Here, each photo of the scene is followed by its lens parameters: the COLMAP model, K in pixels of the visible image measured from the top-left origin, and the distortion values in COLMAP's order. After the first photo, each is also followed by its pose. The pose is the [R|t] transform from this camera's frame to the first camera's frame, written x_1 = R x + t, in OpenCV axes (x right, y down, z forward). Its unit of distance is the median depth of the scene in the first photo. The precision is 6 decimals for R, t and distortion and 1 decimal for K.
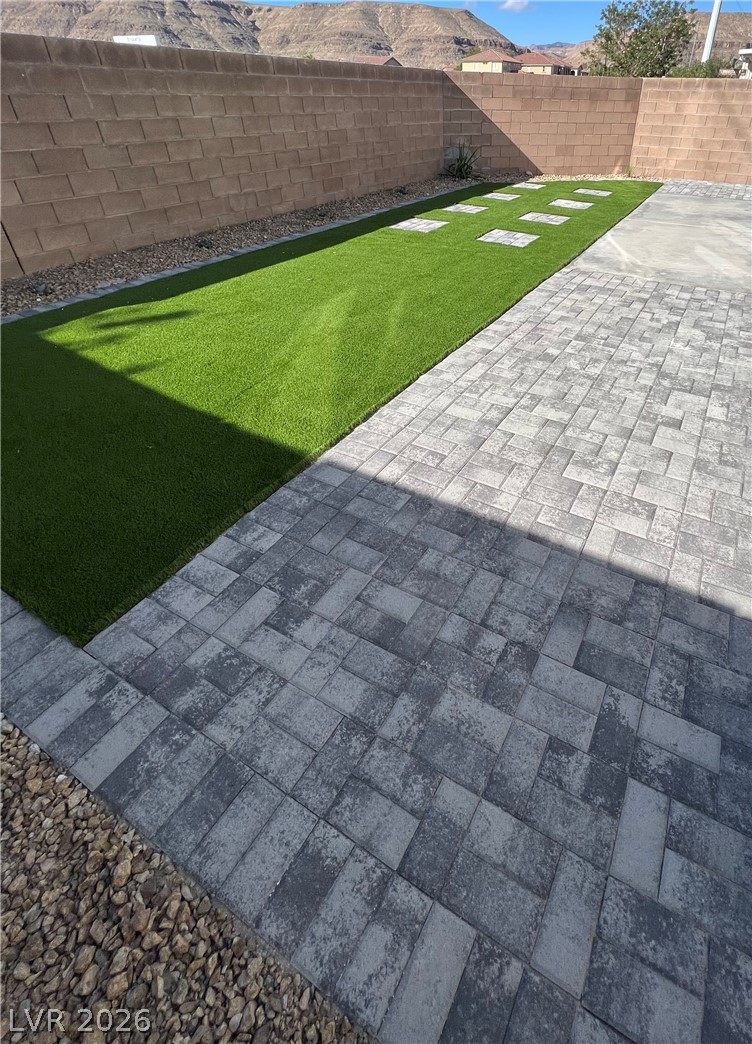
lens RADIAL K [[686.0, 0, 374.6], [0, 686.0, 520.4], [0, 0, 1]] dist [-0.007105, 0.002702]
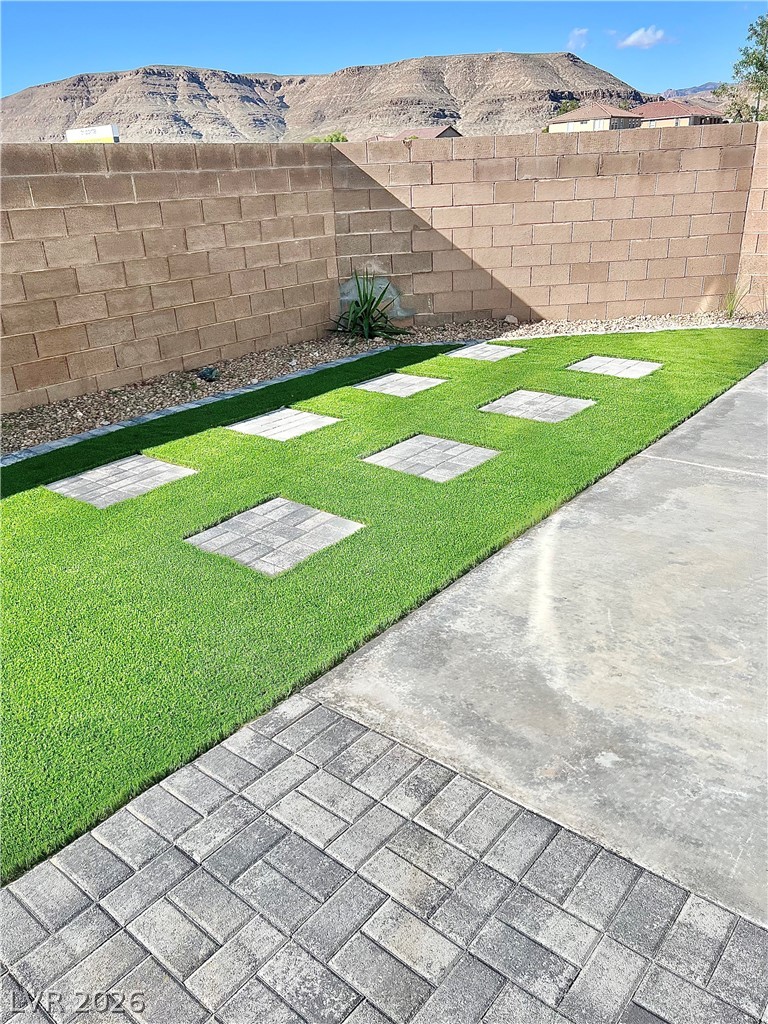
lens RADIAL K [[784.1, 0, 384.5], [0, 784.1, 515.7], [0, 0, 1]] dist [0.037762, -0.036910]
pose [[0.970853, 0.033859, -0.237272, 0.271222], [-0.067974, 0.988220, -0.137115, -0.273160], [0.229834, 0.149247, 0.961718, 0.435254]]
